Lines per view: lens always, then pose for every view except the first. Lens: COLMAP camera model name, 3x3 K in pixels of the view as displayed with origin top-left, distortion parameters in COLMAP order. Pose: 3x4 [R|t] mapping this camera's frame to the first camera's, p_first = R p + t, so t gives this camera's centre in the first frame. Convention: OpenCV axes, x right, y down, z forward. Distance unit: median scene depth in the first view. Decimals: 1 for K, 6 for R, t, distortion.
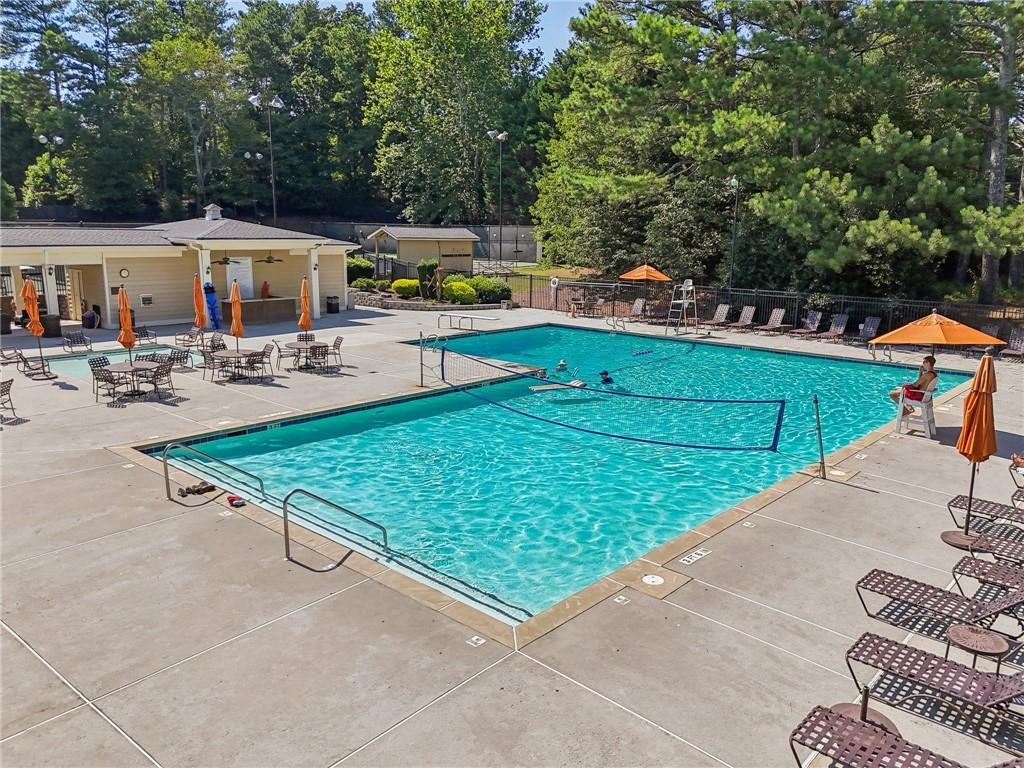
lens RADIAL K [[762.6, 0, 512.1], [0, 762.6, 413.1], [0, 0, 1]] dist [0.005189, -0.002563]
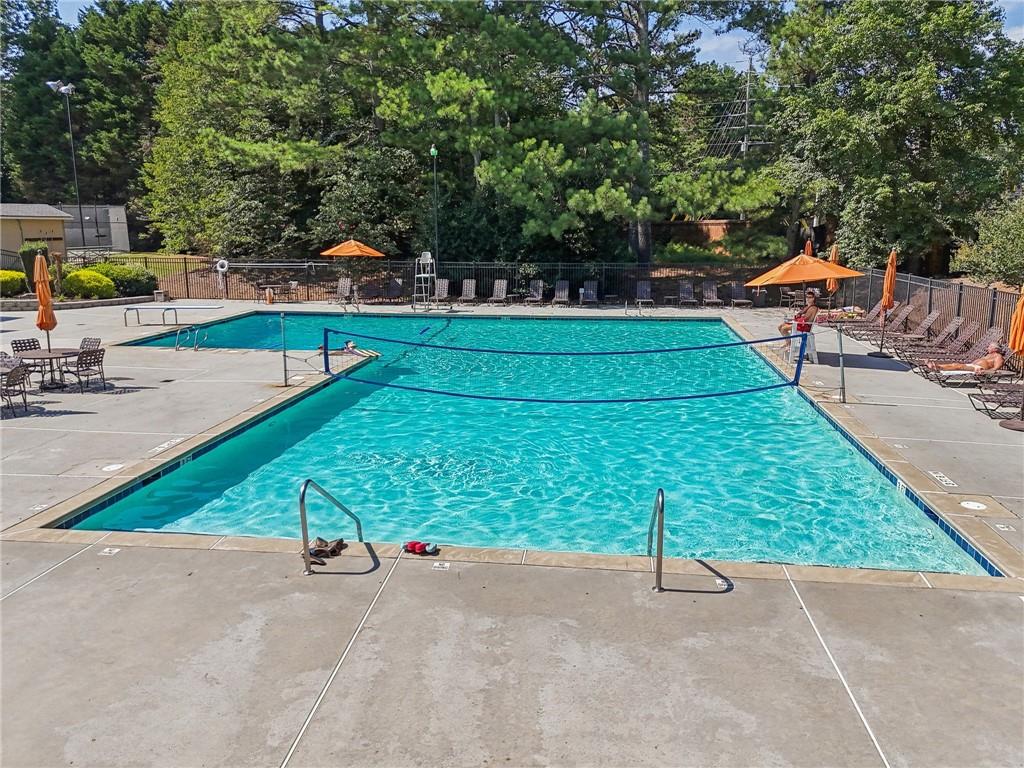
lens RADIAL K [[799.5, 0, 512.0], [0, 799.5, 384.0], [0, 0, 1]] dist [0.096416, -0.135457]
pose [[0.821887, -0.122630, 0.556294, -0.240784], [0.143185, 0.989674, 0.006618, -0.006399], [-0.551362, 0.074214, 0.830959, 0.133838]]
